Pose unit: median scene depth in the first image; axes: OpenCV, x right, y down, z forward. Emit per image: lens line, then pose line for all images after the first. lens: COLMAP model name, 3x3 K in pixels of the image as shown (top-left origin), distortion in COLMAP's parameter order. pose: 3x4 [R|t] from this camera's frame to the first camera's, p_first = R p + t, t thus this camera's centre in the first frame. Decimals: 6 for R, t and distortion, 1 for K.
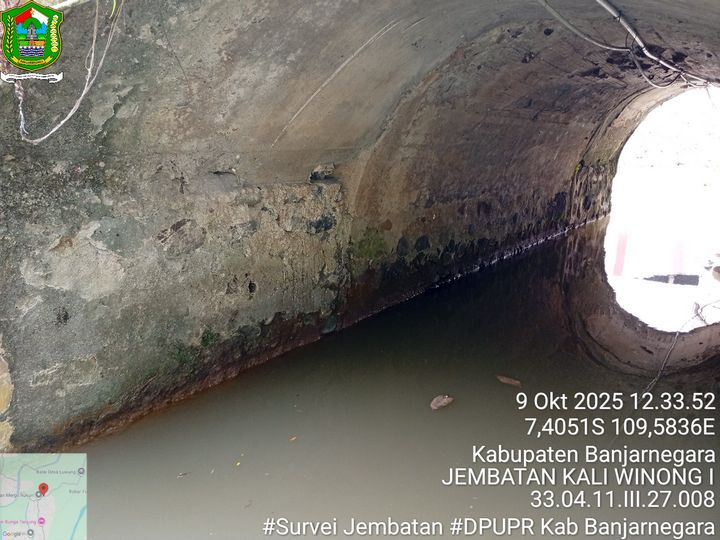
lens RADIAL K [[555.9, 0, 362.0], [0, 555.9, 271.4], [0, 0, 1]] dist [0.082118, -0.172041]
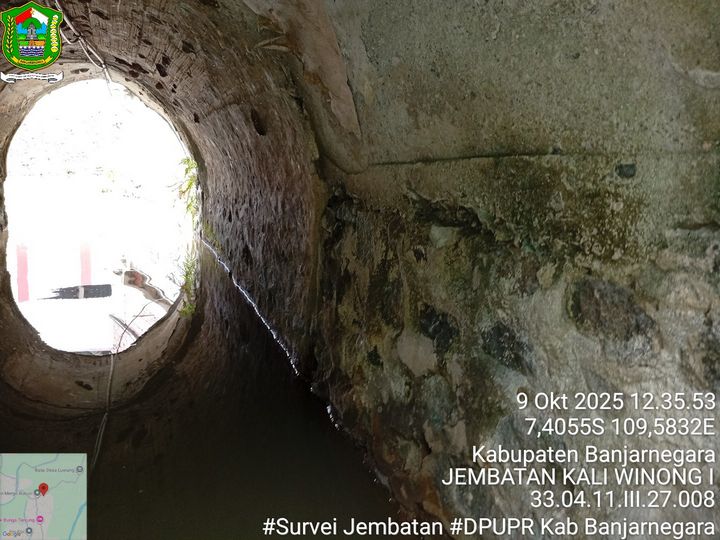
lens RADIAL K [[555.9, 0, 365.6], [0, 555.9, 270.3], [0, 0, 1]] dist [0.082118, -0.172041]
pose [[0.541314, -0.134718, 0.829958, 0.147656], [0.154844, 0.986171, 0.059082, -0.031625], [-0.826440, 0.096532, 0.554688, 0.400763]]
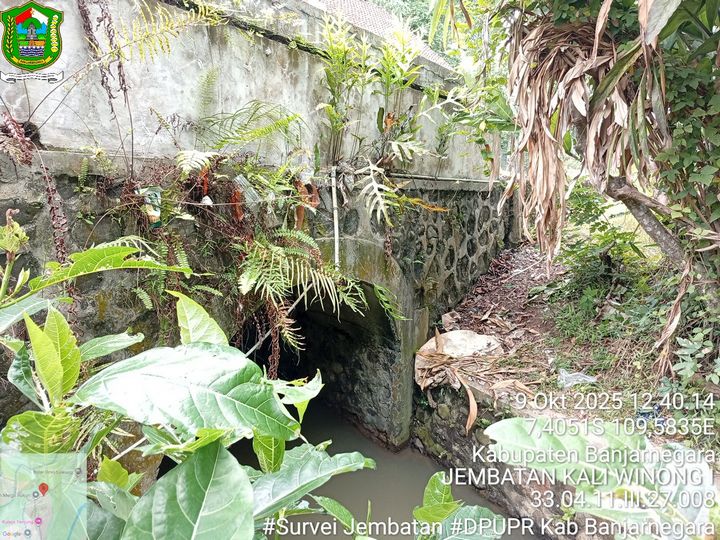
lens RADIAL K [[555.9, 0, 362.0], [0, 555.9, 270.8], [0, 0, 1]] dist [0.082118, -0.172041]
pose [[0.353939, -0.179143, 0.917951, -0.917875], [0.219712, 0.969944, 0.104574, -0.371174], [-0.909095, 0.164672, 0.382661, -0.130693]]
